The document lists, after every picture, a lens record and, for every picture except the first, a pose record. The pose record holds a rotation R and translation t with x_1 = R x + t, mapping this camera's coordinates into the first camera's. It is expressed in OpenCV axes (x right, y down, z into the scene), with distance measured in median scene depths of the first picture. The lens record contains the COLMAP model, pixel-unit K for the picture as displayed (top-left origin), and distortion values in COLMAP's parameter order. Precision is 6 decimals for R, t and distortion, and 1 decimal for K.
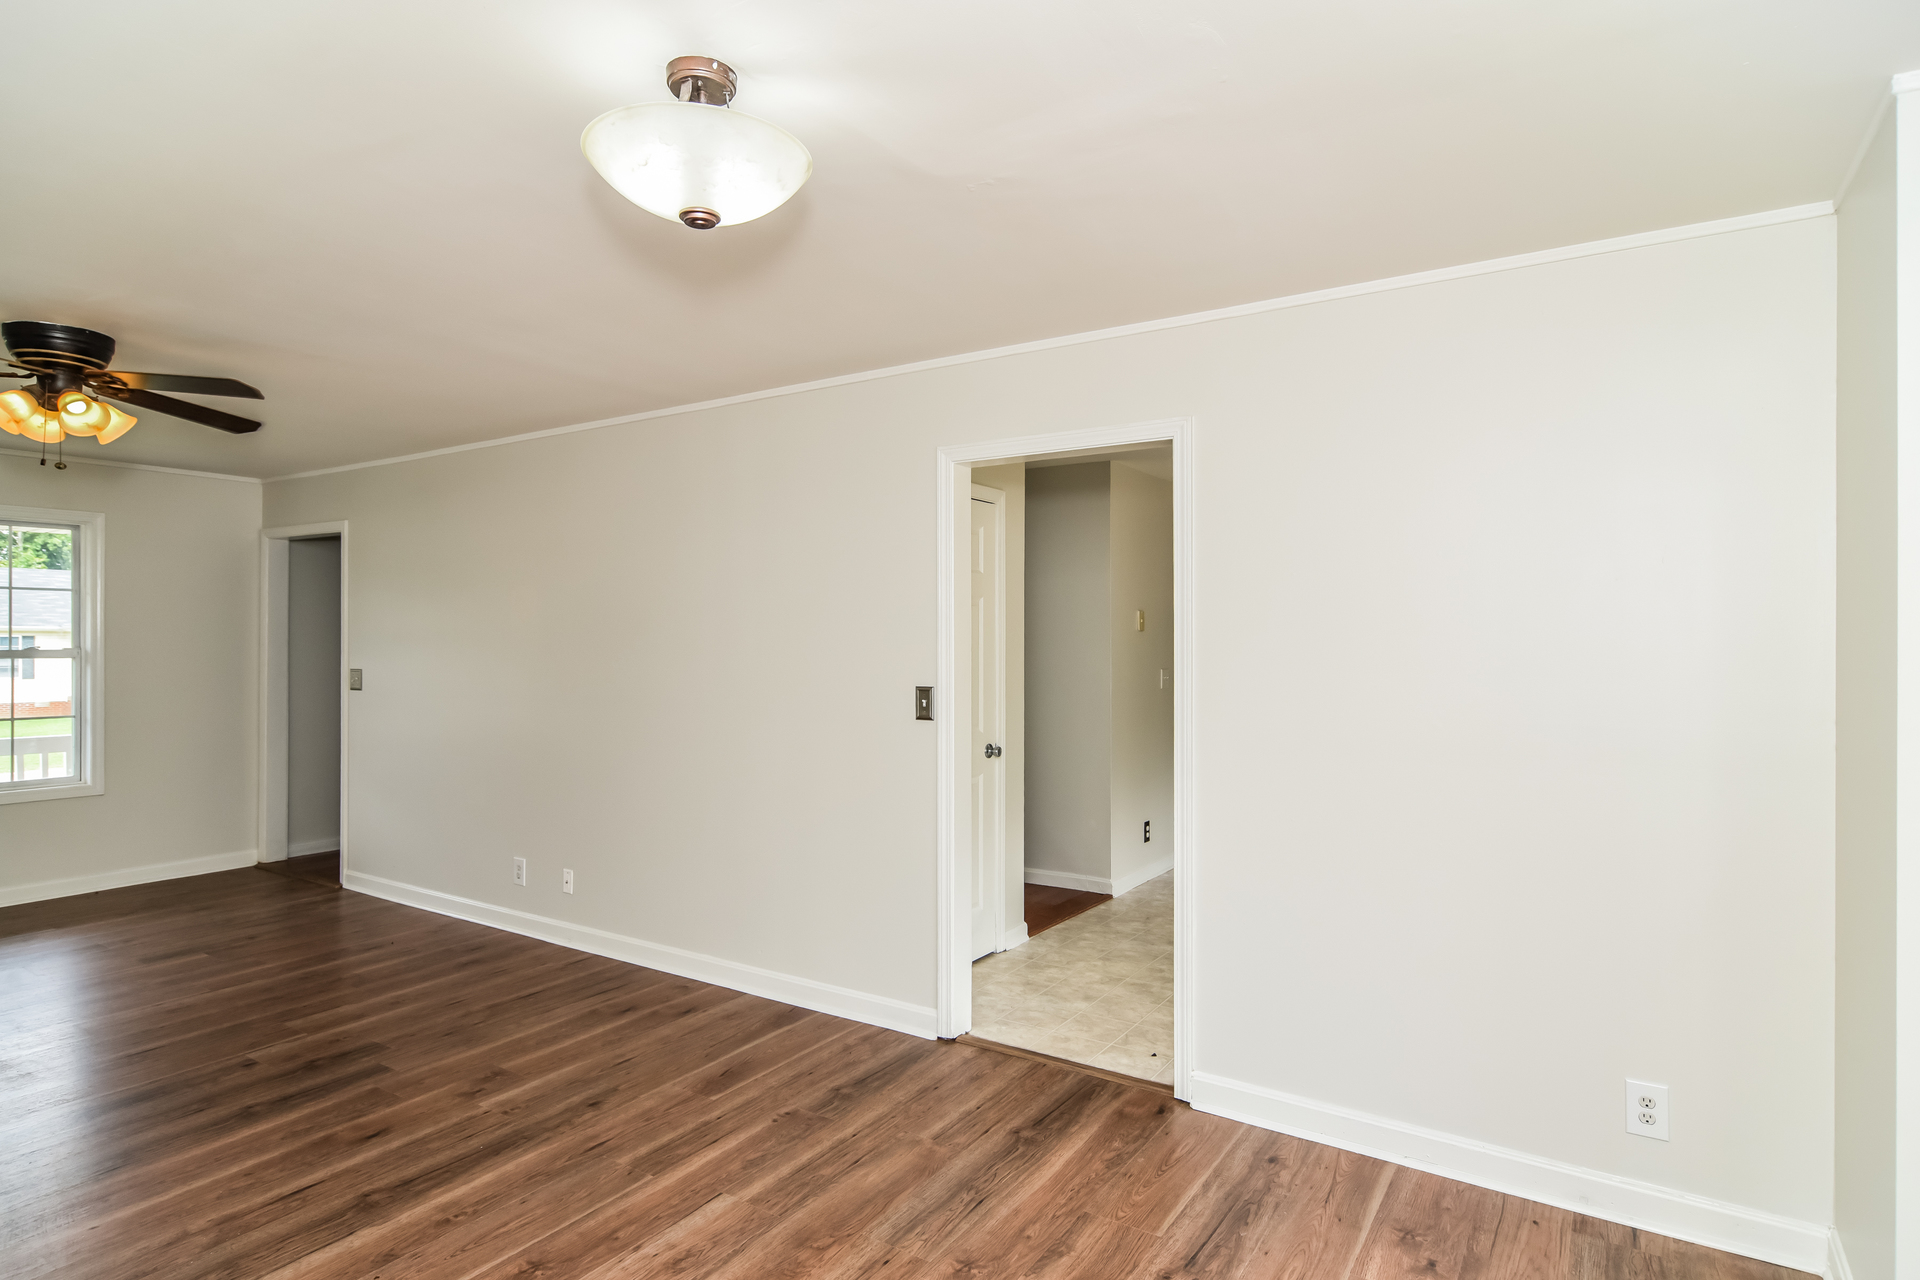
lens RADIAL K [[1023.8, 0, 909.0], [0, 1023.8, 673.6], [0, 0, 1]] dist [0.002233, -0.001407]
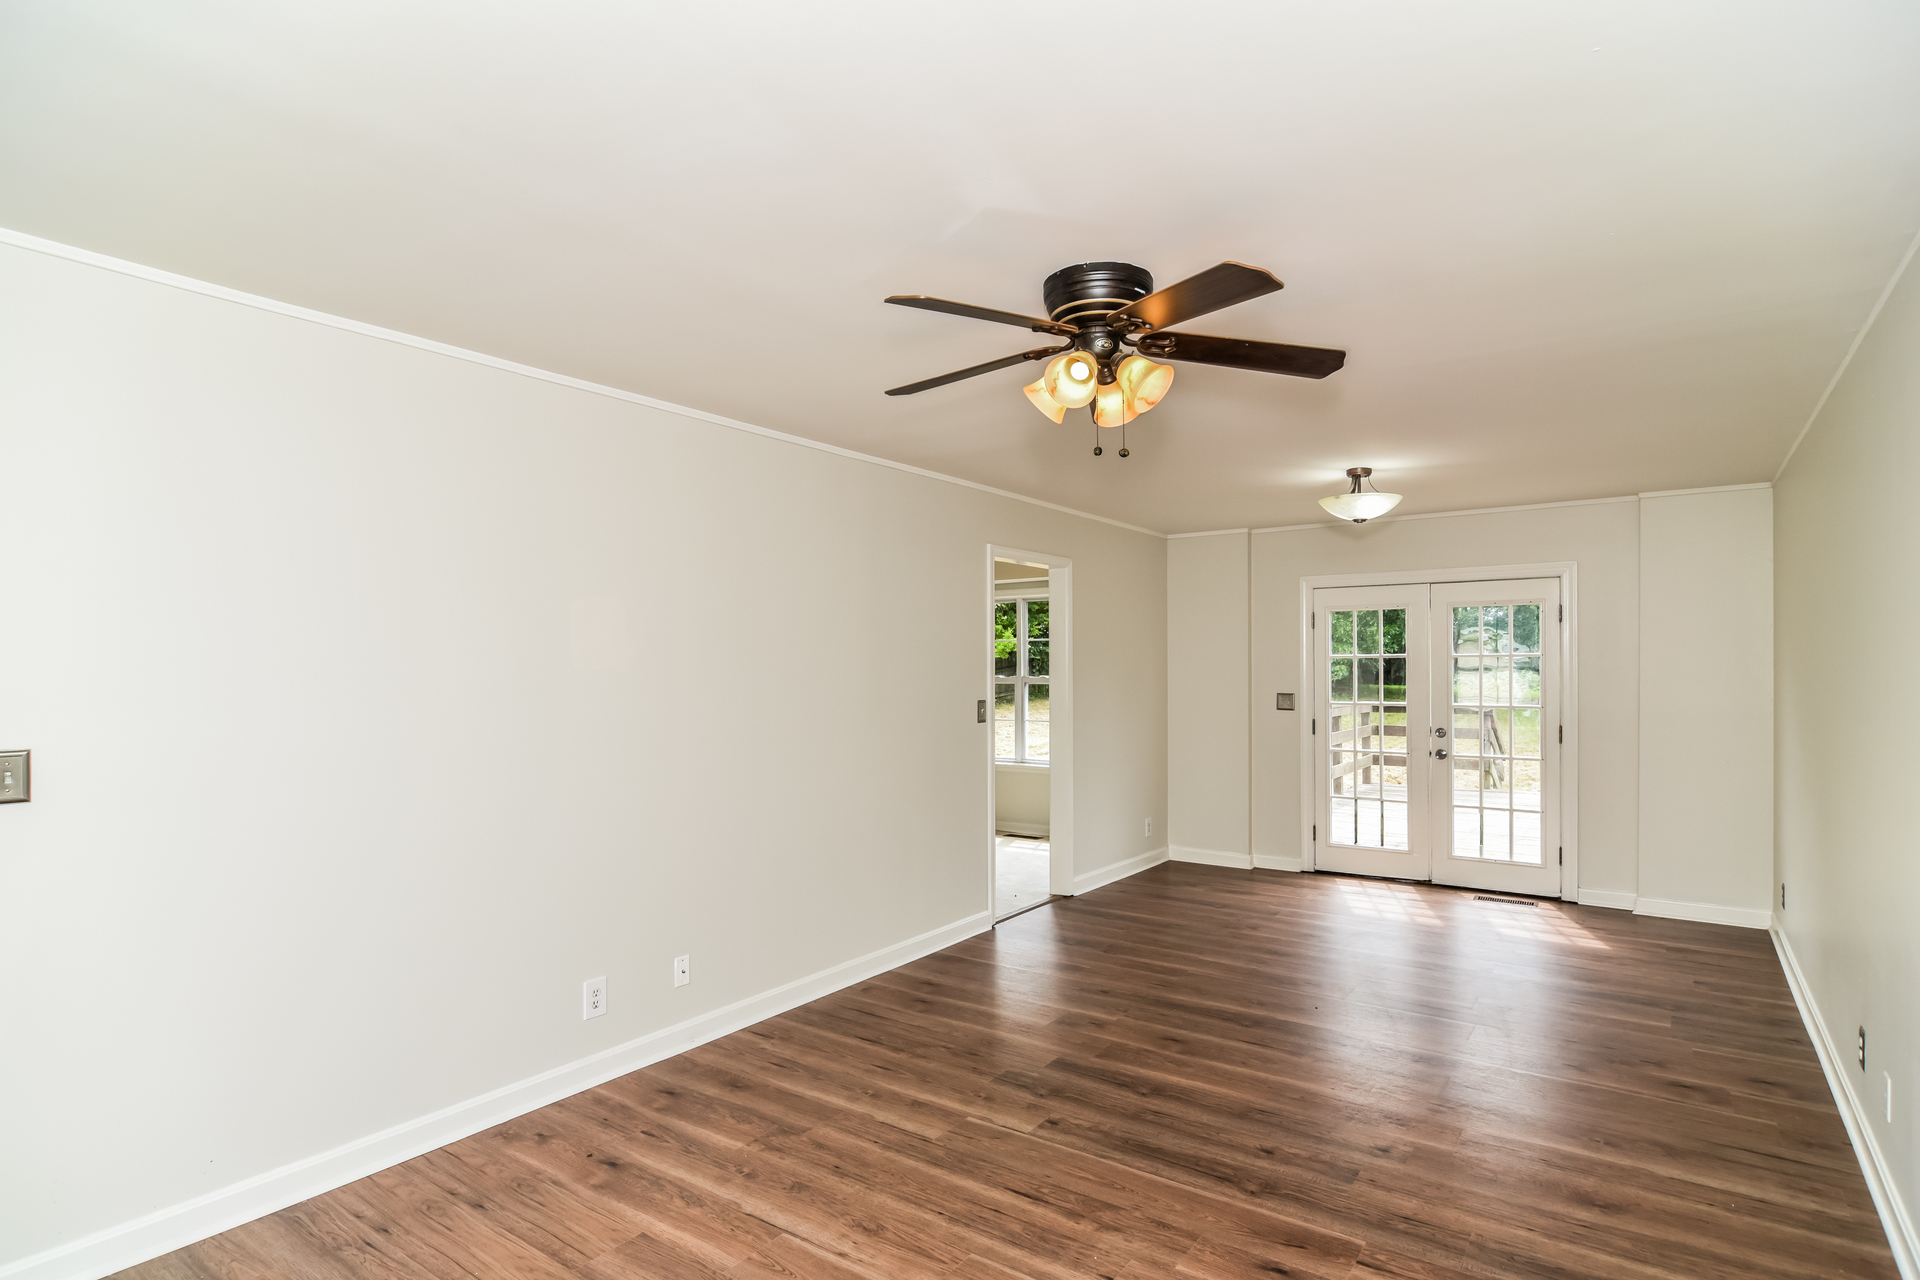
lens RADIAL K [[1023.8, 0, 960.9], [0, 1023.8, 648.2], [0, 0, 1]] dist [0.002233, -0.001407]
pose [[0.013384, 0.014710, 0.999802, -1.608108], [0.034403, 0.999293, -0.015163, -0.046710], [-0.999318, 0.034599, 0.012869, 1.062550]]
